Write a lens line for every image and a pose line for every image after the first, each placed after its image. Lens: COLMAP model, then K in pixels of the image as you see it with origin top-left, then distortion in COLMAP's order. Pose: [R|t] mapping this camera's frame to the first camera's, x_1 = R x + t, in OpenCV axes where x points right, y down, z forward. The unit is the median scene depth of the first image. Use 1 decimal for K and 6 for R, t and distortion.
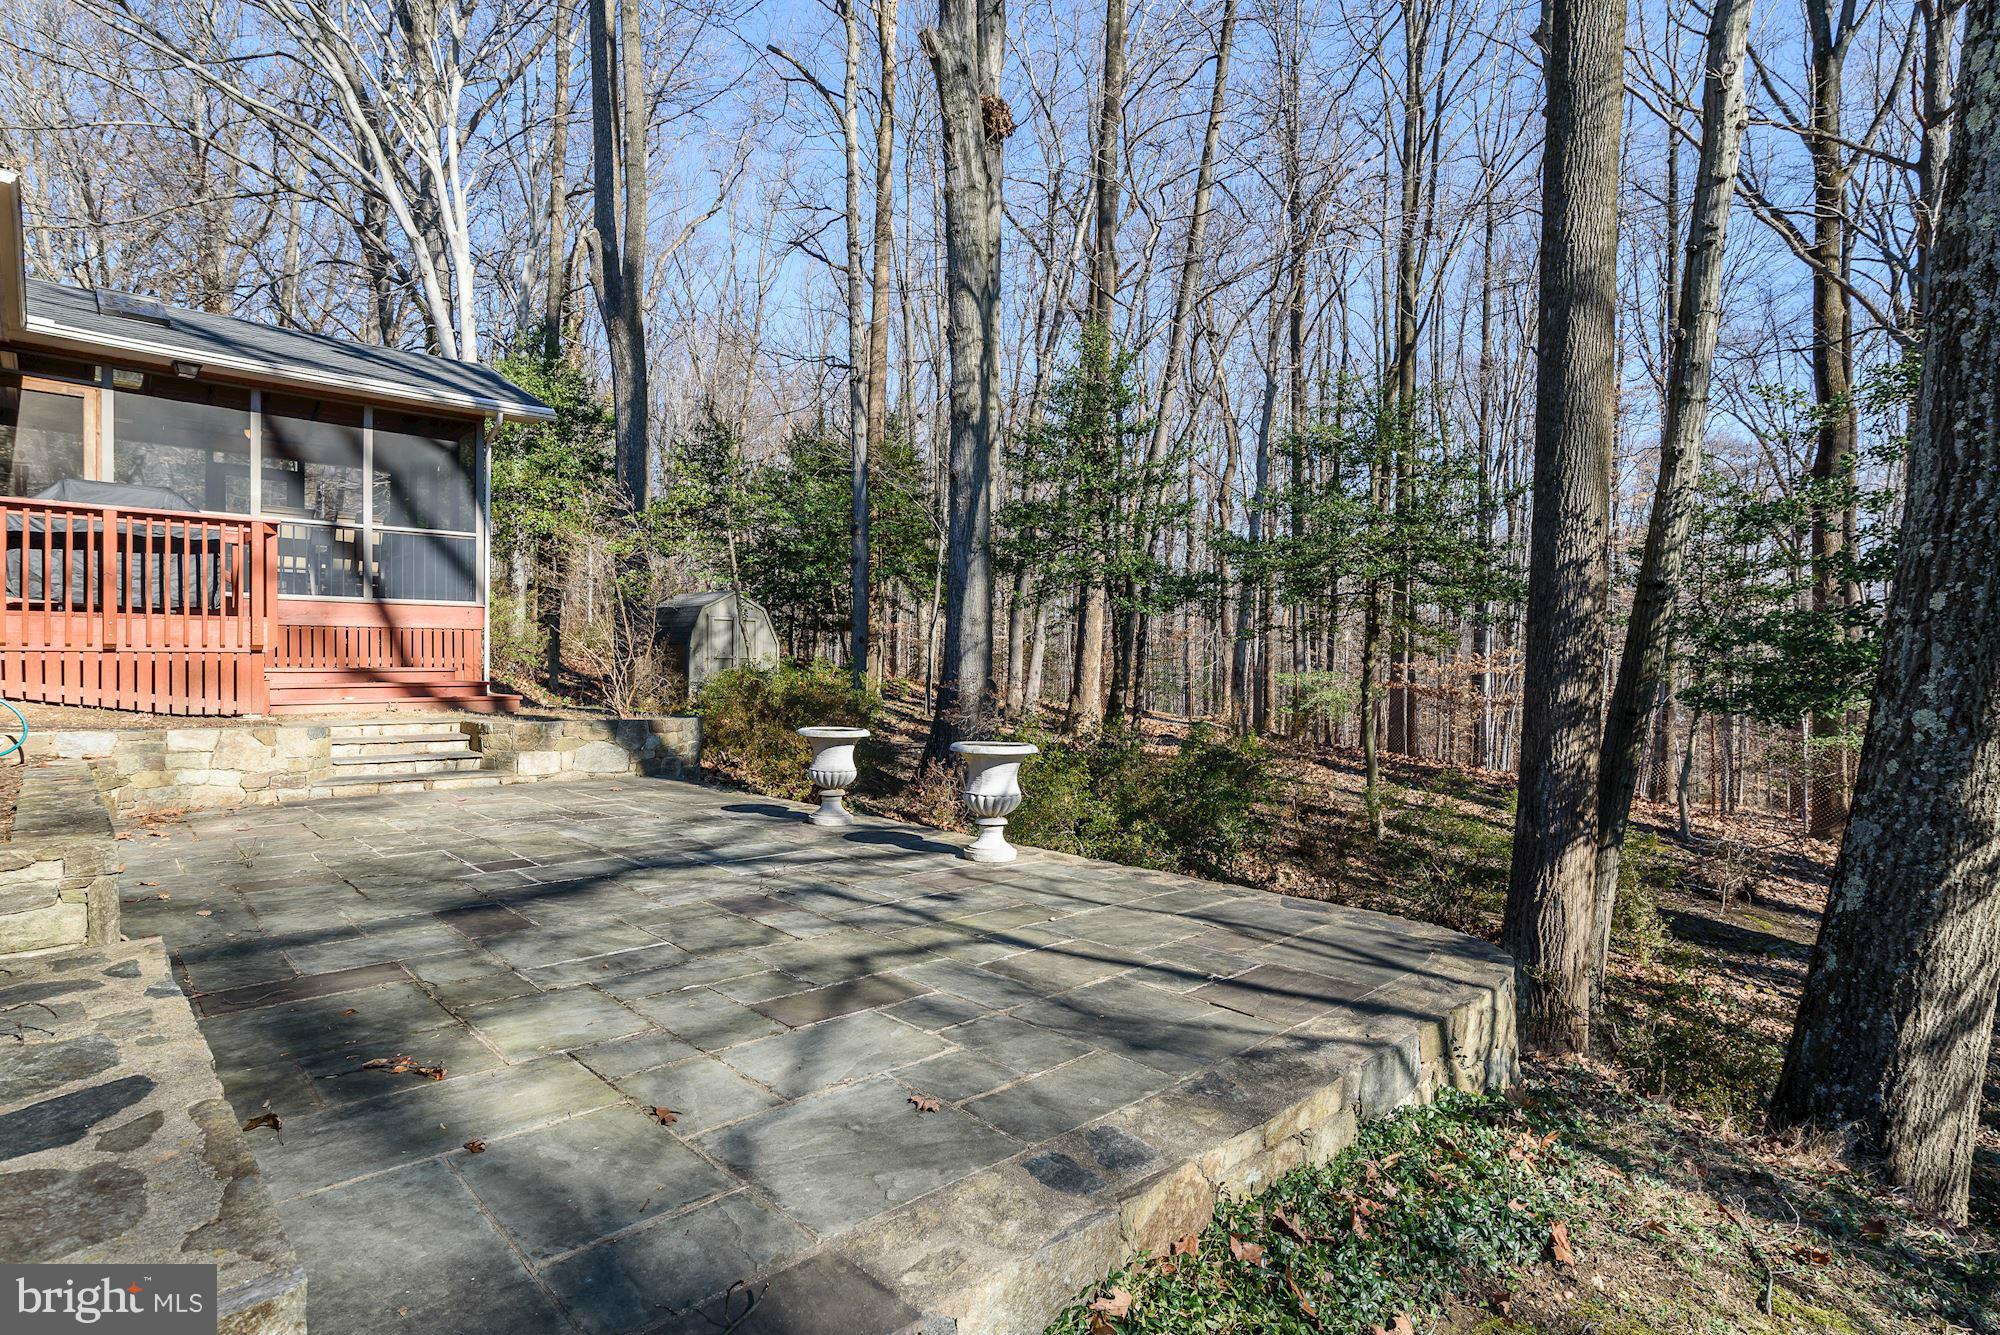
lens RADIAL K [[1022.7, 0, 992.5], [0, 1022.7, 683.3], [0, 0, 1]] dist [-0.002952, 0.000011]
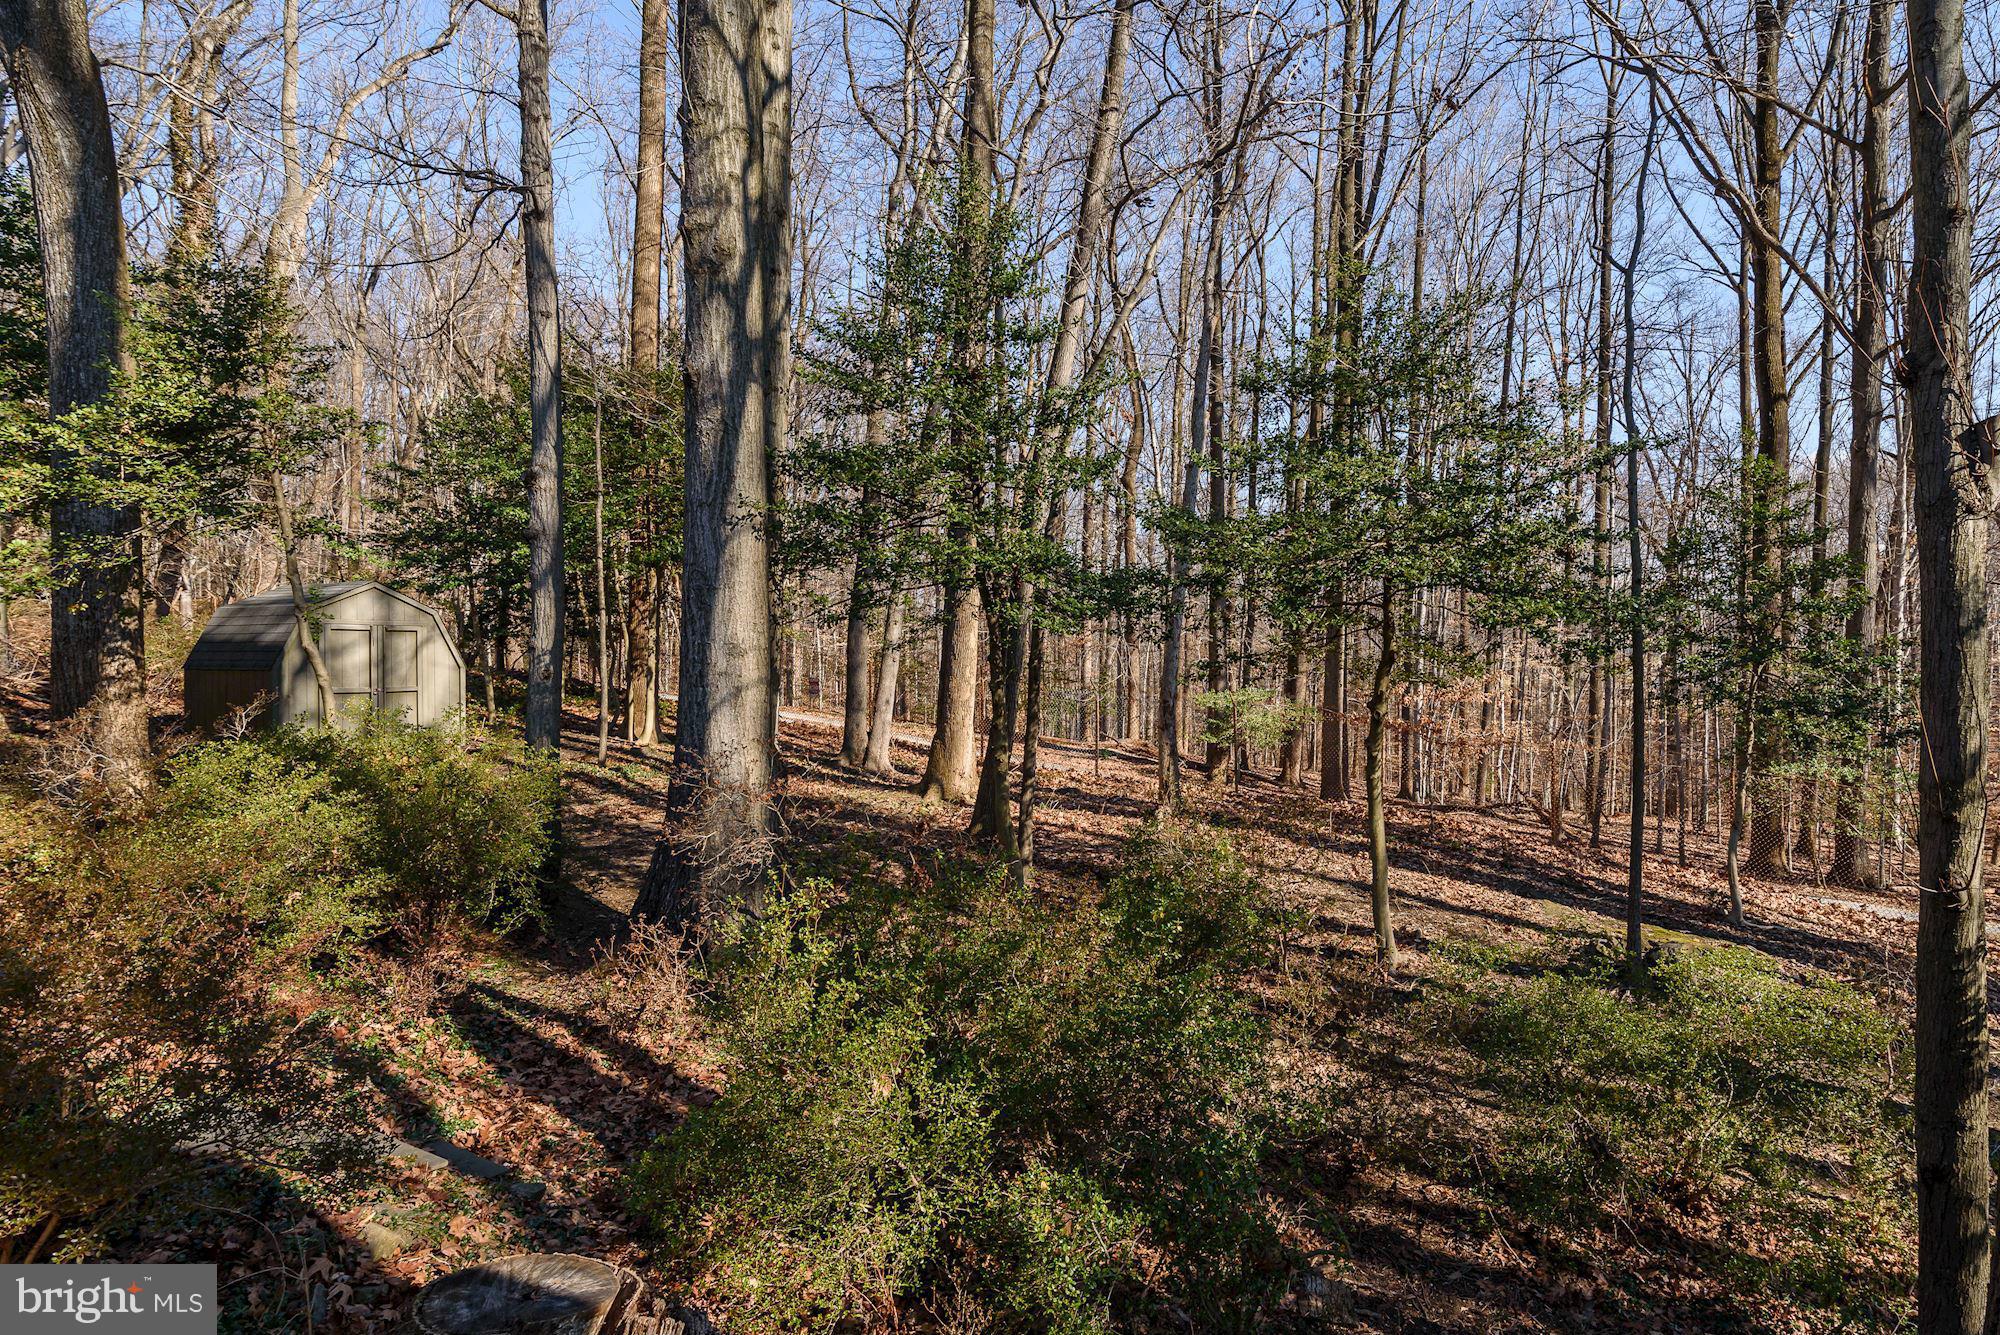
lens RADIAL K [[1022.7, 0, 1008.5], [0, 1022.7, 663.7], [0, 0, 1]] dist [-0.002952, 0.000011]
pose [[0.992273, 0.002560, 0.124047, 0.052762], [-0.000666, 0.999883, -0.015305, -0.039654], [-0.124072, 0.015104, 0.992158, 0.390030]]
